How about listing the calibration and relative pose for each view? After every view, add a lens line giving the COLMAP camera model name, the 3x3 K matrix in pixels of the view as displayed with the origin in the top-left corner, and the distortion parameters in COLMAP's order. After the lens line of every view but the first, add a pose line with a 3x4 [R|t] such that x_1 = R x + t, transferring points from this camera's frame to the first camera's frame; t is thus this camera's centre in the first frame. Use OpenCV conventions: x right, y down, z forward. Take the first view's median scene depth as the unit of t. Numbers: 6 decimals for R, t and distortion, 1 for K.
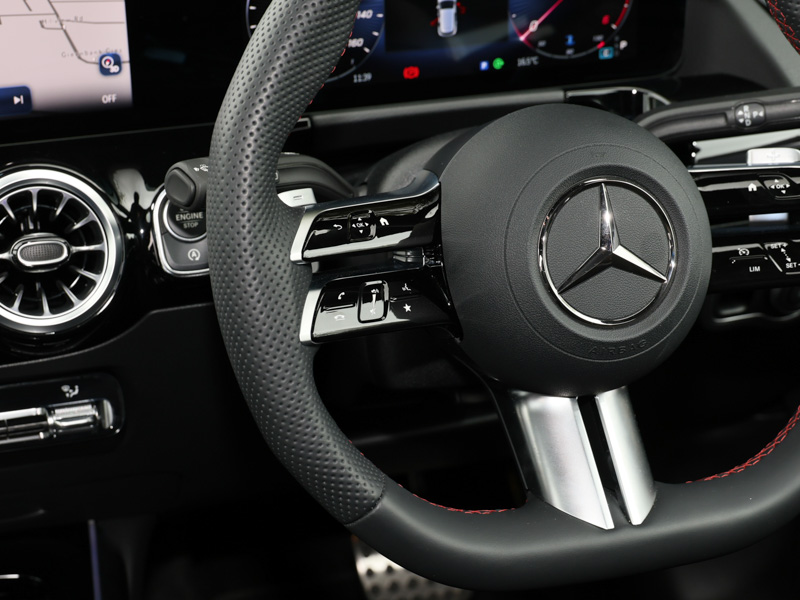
lens RADIAL K [[1694.5, 0, 398.9], [0, 1694.5, 294.0], [0, 0, 1]] dist [0.046915, 0.000000]
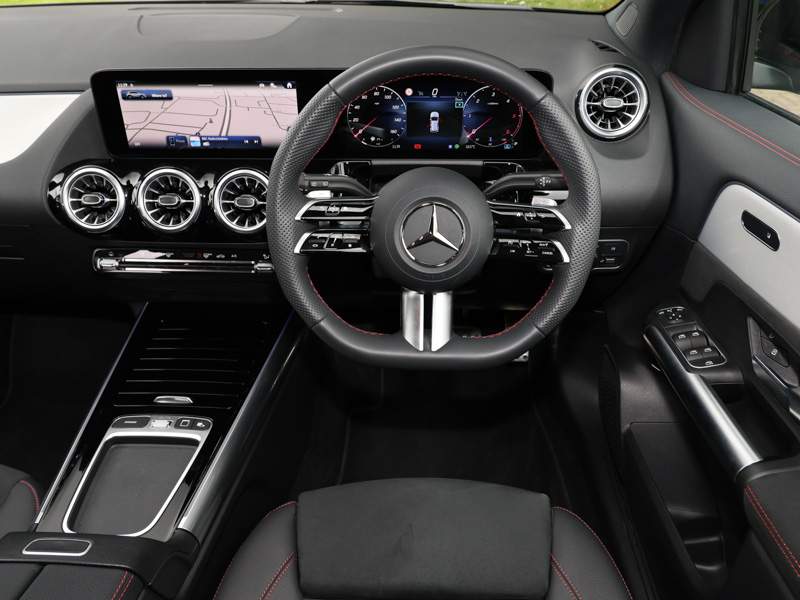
lens RADIAL K [[622.6, 0, 398.5], [0, 622.6, 293.8], [0, 0, 1]] dist [0.013328, -0.001346]
pose [[0.938572, 0.173396, -0.298356, 0.321929], [-0.135703, 0.980393, 0.142881, -0.056306], [0.317281, -0.093616, 0.943699, 0.166605]]
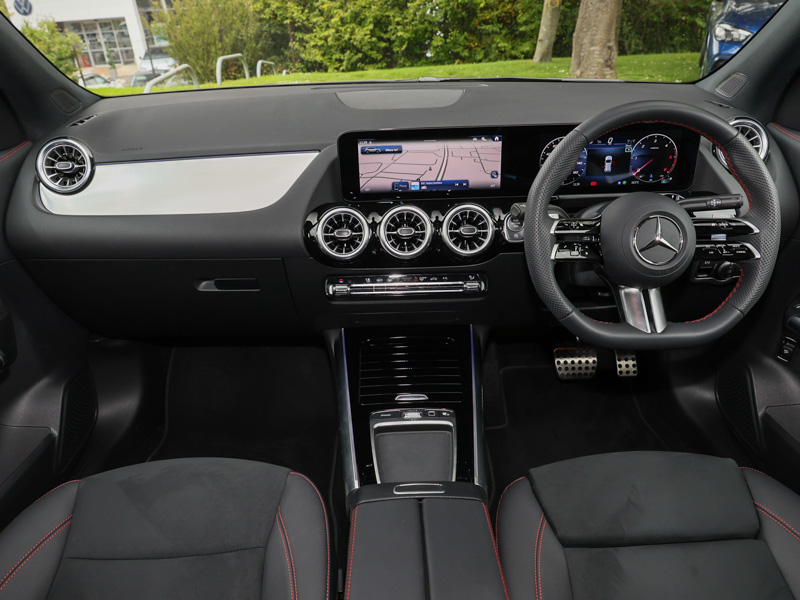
lens RADIAL K [[622.6, 0, 403.4], [0, 622.6, 297.0], [0, 0, 1]] dist [0.013328, -0.001346]
pose [[0.961786, 0.097399, -0.255894, -0.016452], [-0.095111, 0.995238, 0.021331, 0.087752], [0.256754, 0.003822, 0.966469, -0.168209]]
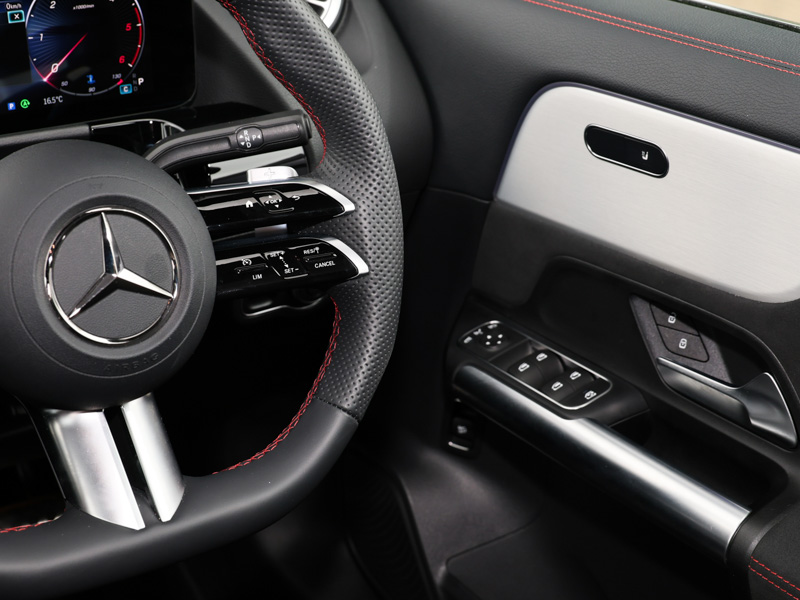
lens RADIAL K [[1294.4, 0, 392.9], [0, 1294.4, 297.2], [0, 0, 1]] dist [-0.003721, 0.000000]
pose [[0.966510, -0.090344, 0.240201, 0.089199], [0.084770, 0.995839, 0.033459, -0.022075], [-0.242225, -0.011976, 0.970146, 0.149276]]
